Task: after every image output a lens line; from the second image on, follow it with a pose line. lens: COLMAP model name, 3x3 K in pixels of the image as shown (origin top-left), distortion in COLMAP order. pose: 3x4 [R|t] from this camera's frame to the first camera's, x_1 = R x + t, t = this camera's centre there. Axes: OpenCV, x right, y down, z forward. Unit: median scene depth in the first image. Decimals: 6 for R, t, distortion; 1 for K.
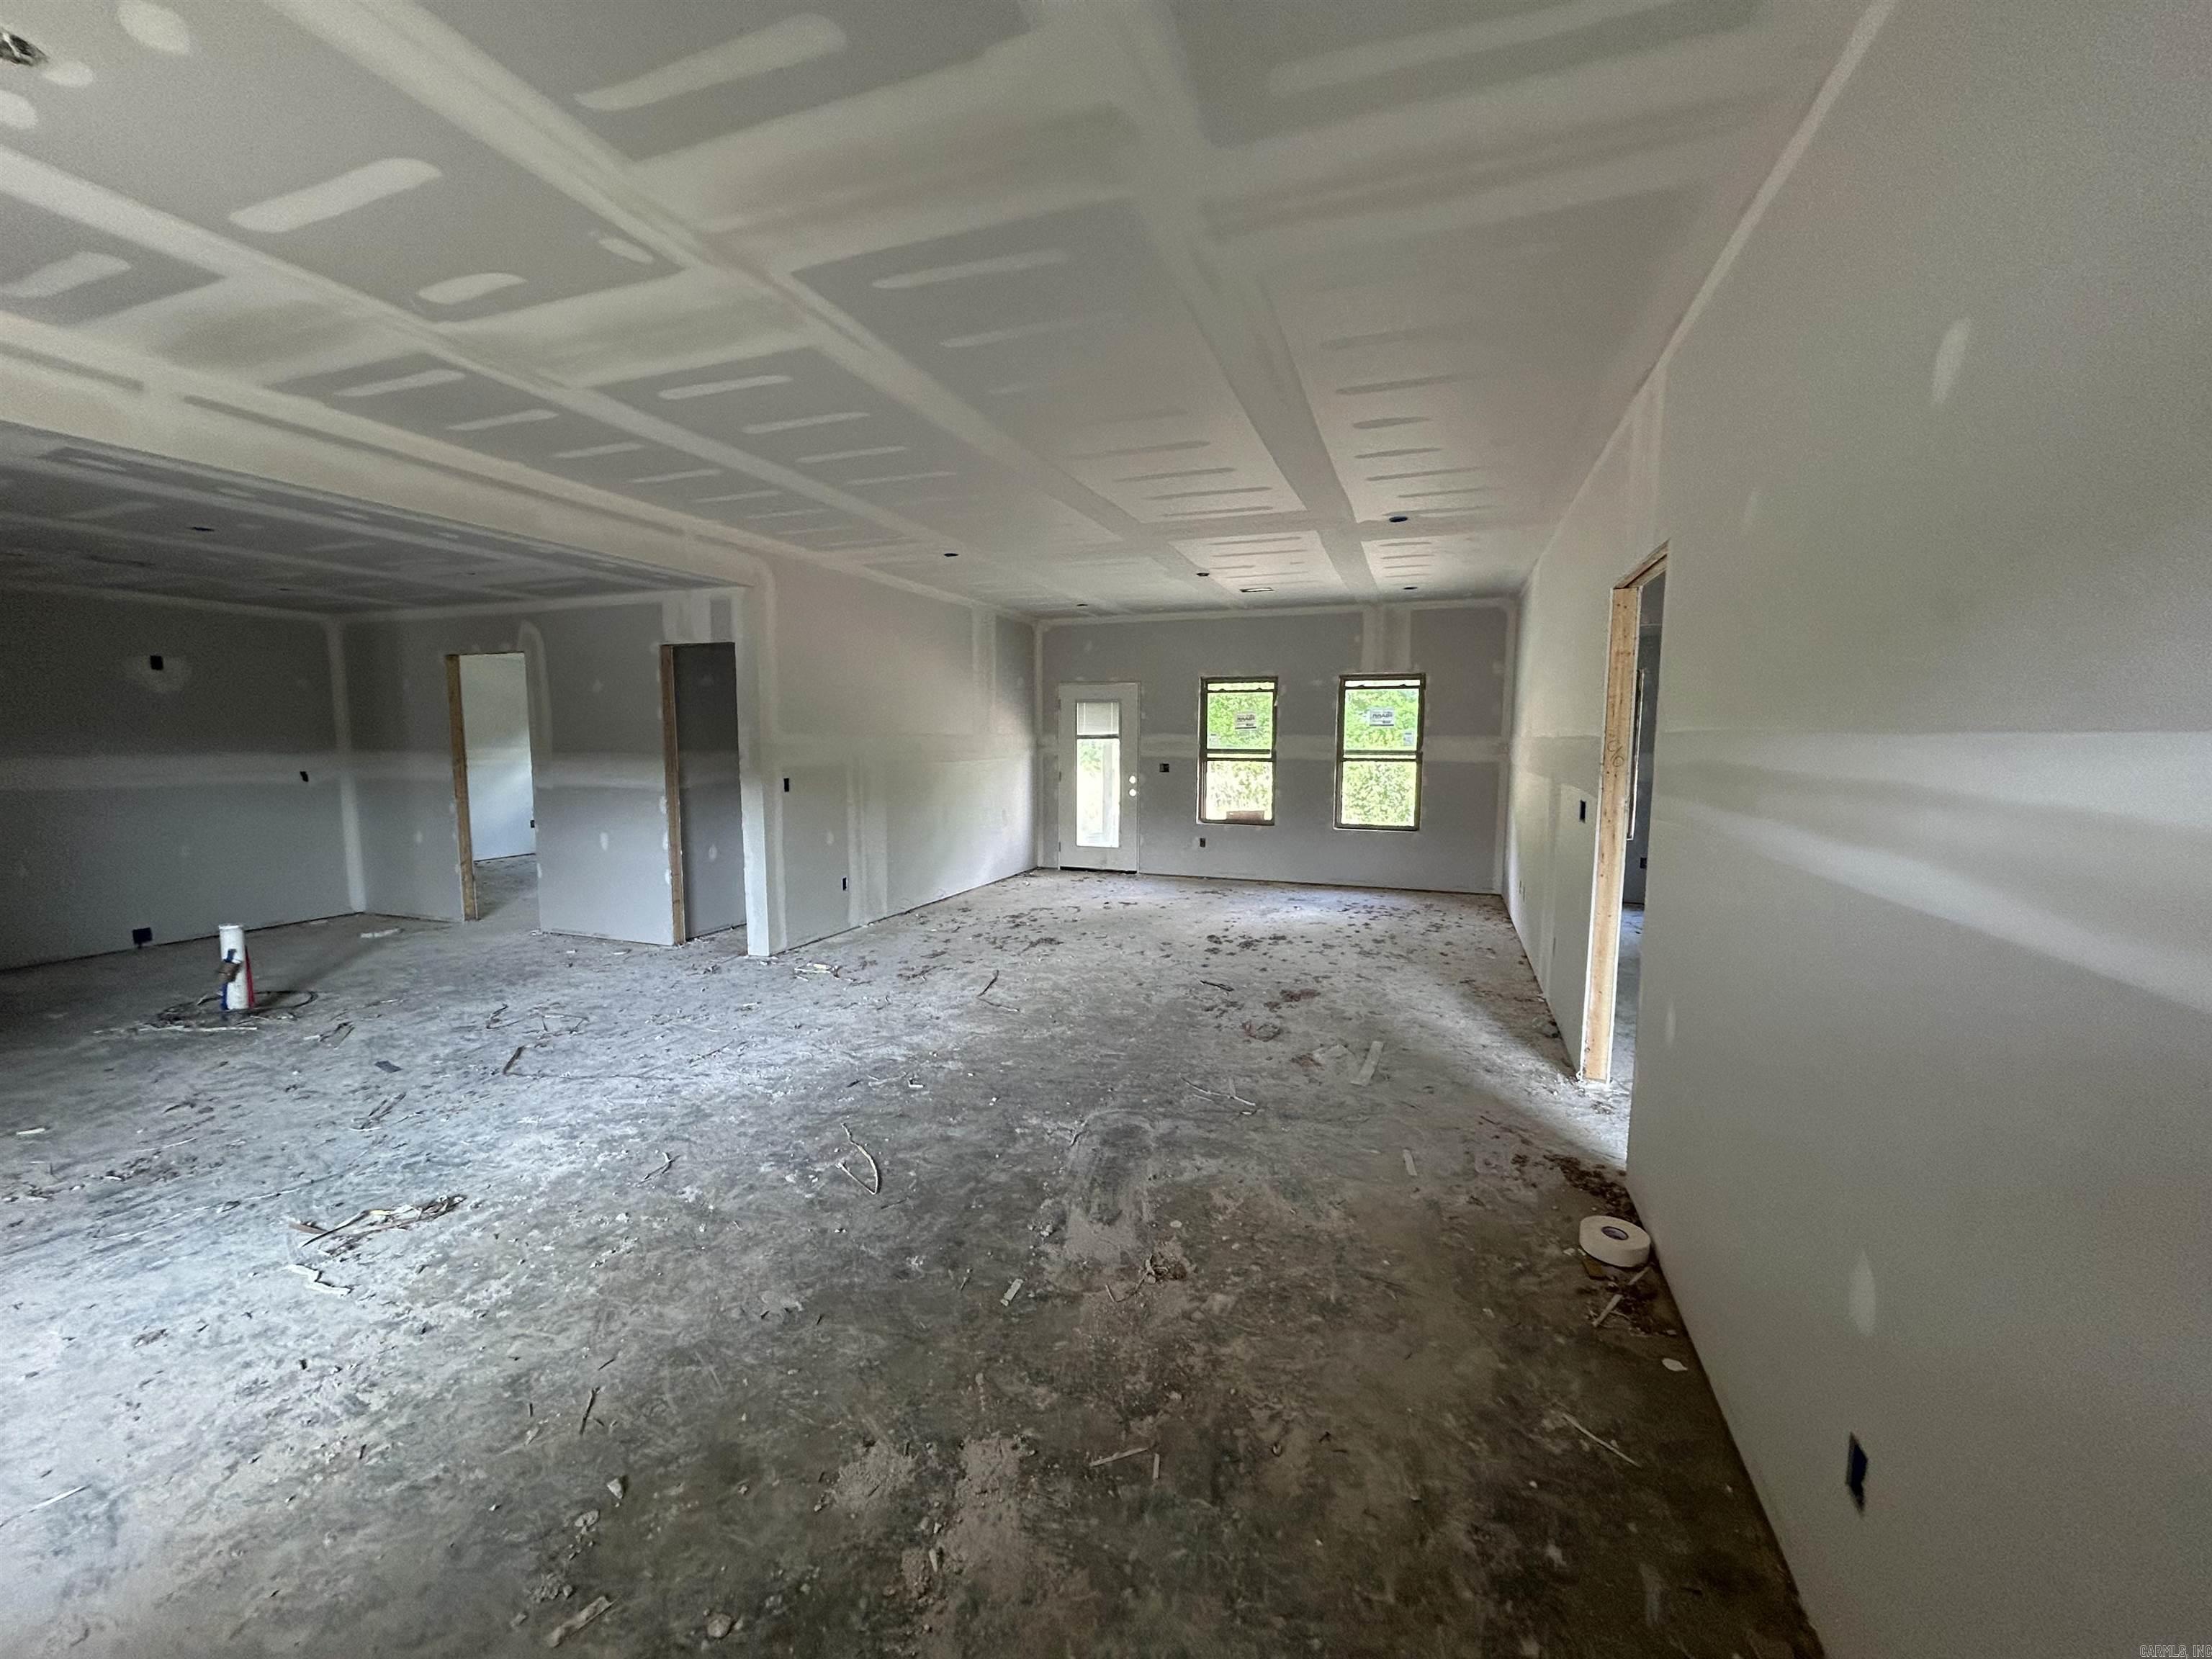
lens RADIAL K [[890.2, 0, 1099.2], [0, 890.2, 828.7], [0, 0, 1]] dist [0.000483, 0.000103]
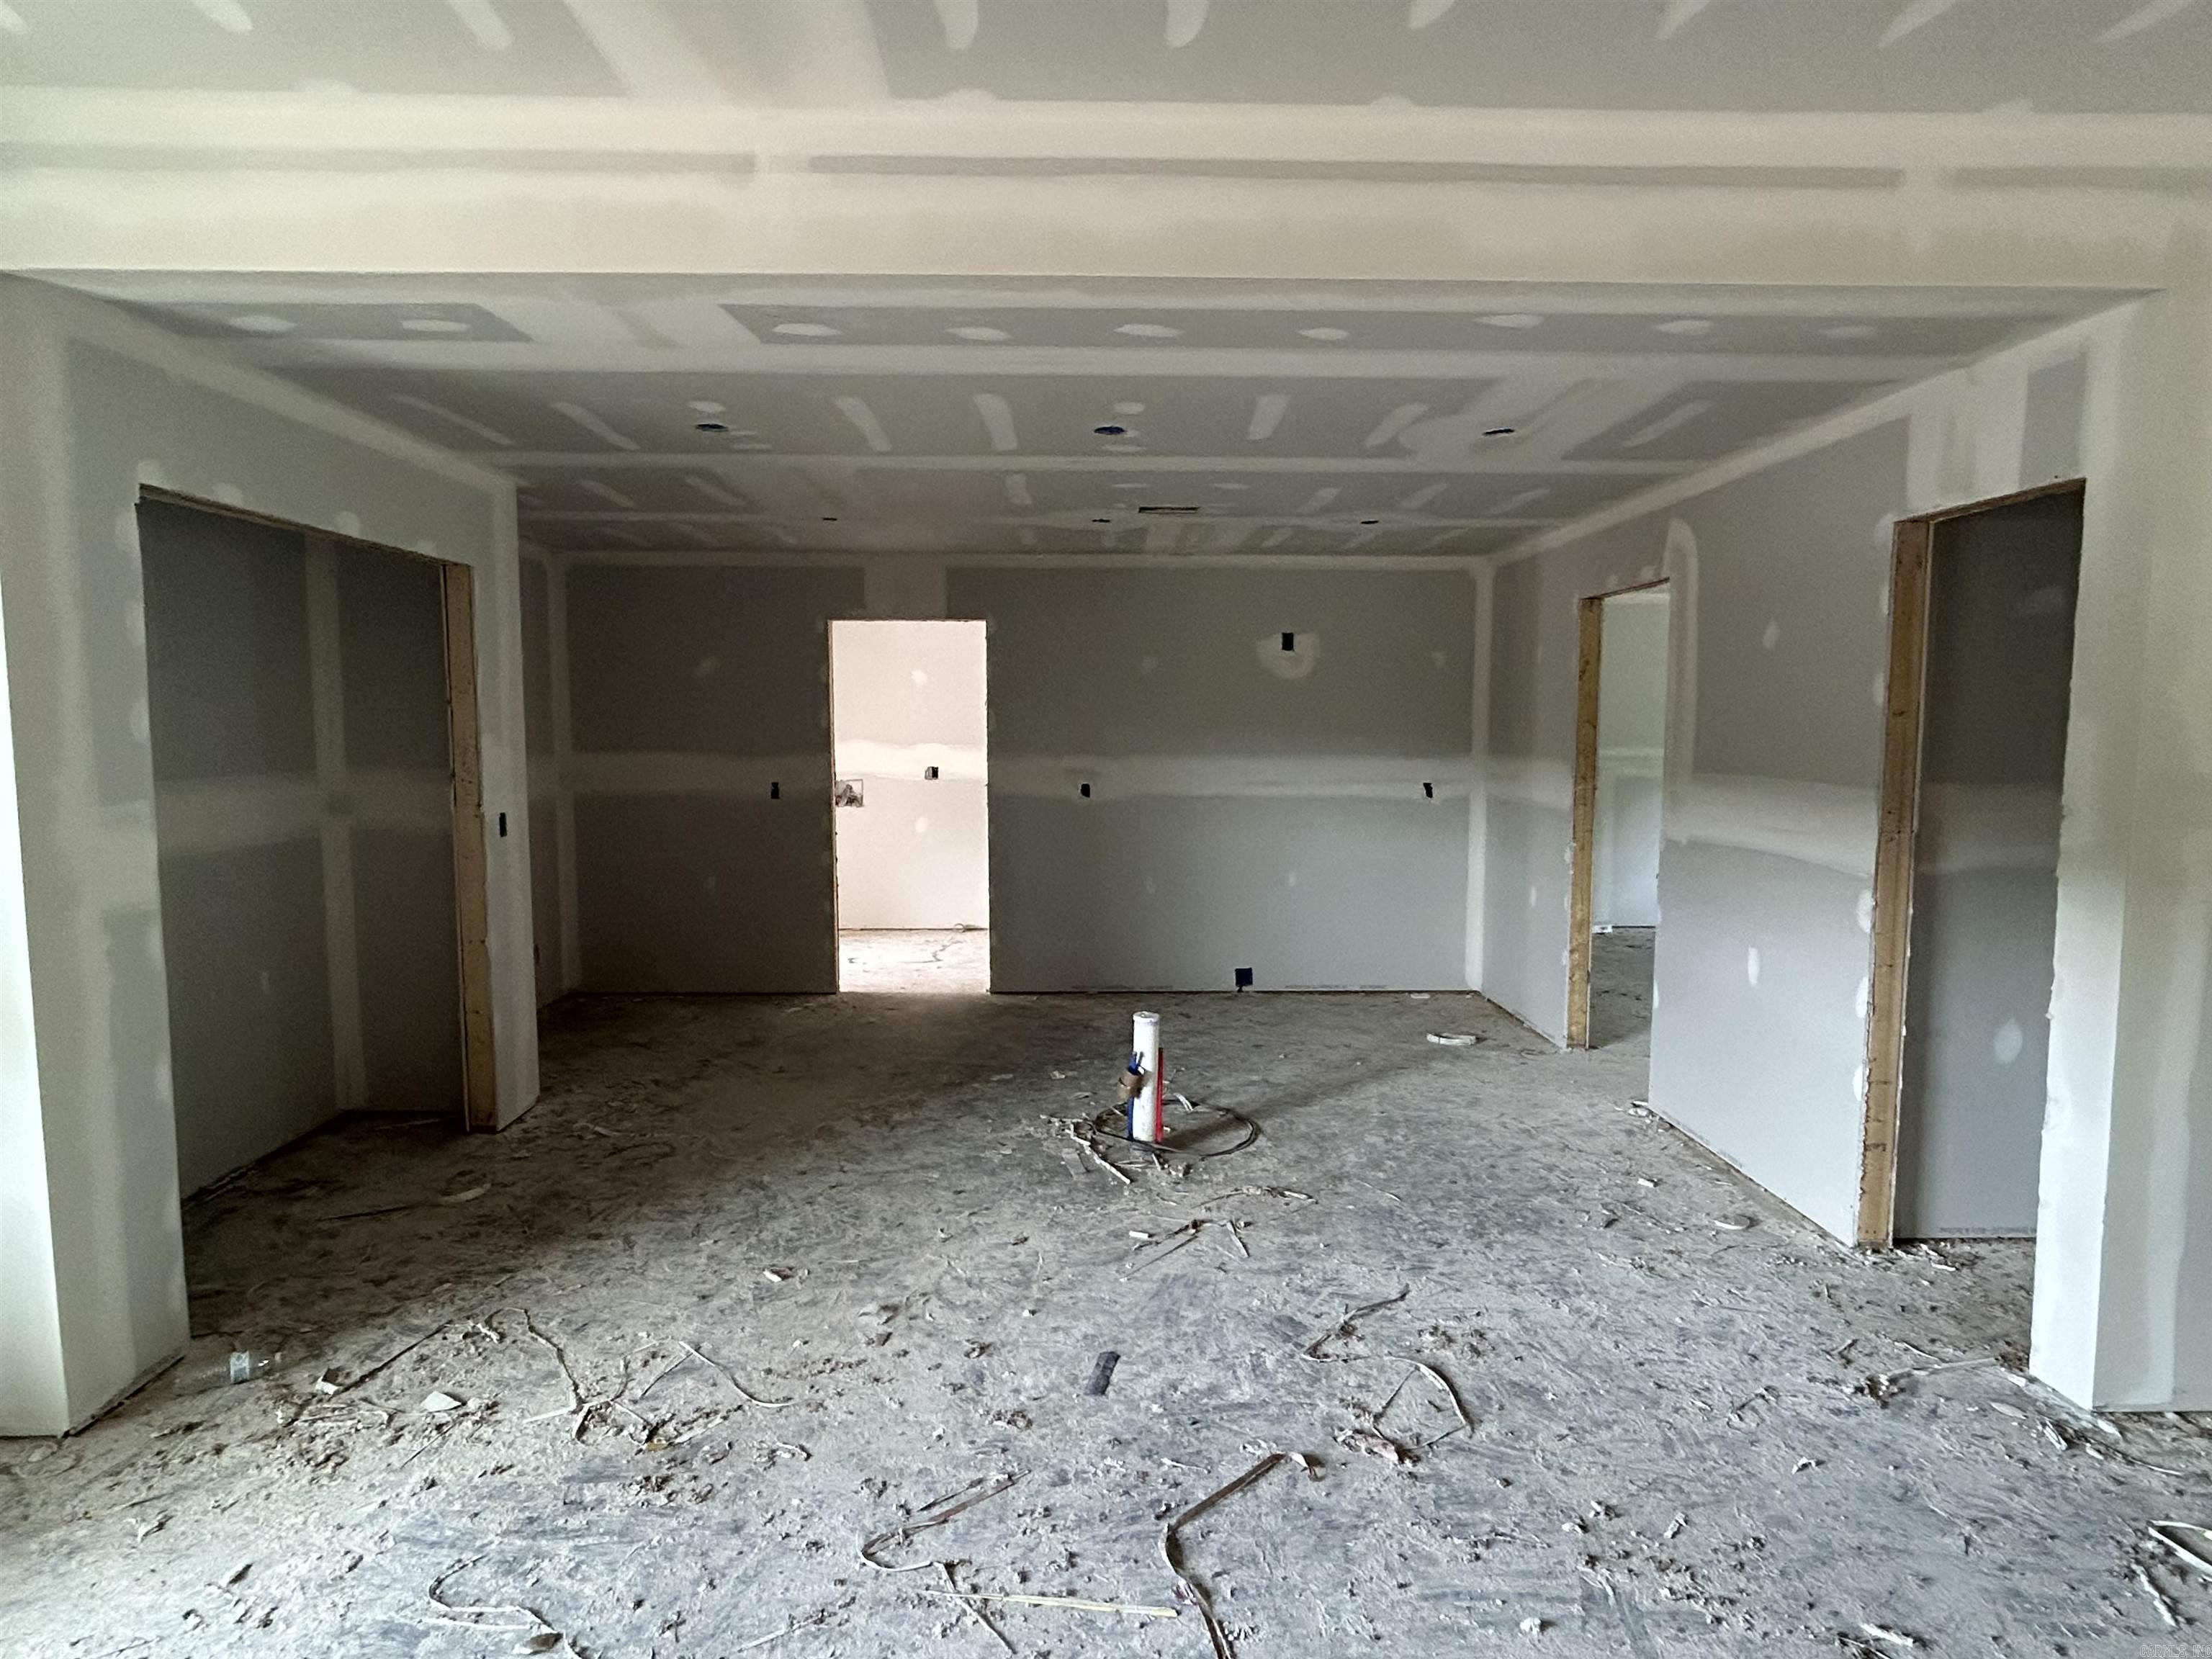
lens RADIAL K [[1223.7, 0, 1098.6], [0, 1223.7, 818.8], [0, 0, 1]] dist [-0.003183, 0.000489]
pose [[0.370792, 0.073790, -0.925780, -0.105279], [-0.097480, 0.994425, 0.040219, -0.060702], [0.923586, 0.075332, 0.375918, 0.482416]]
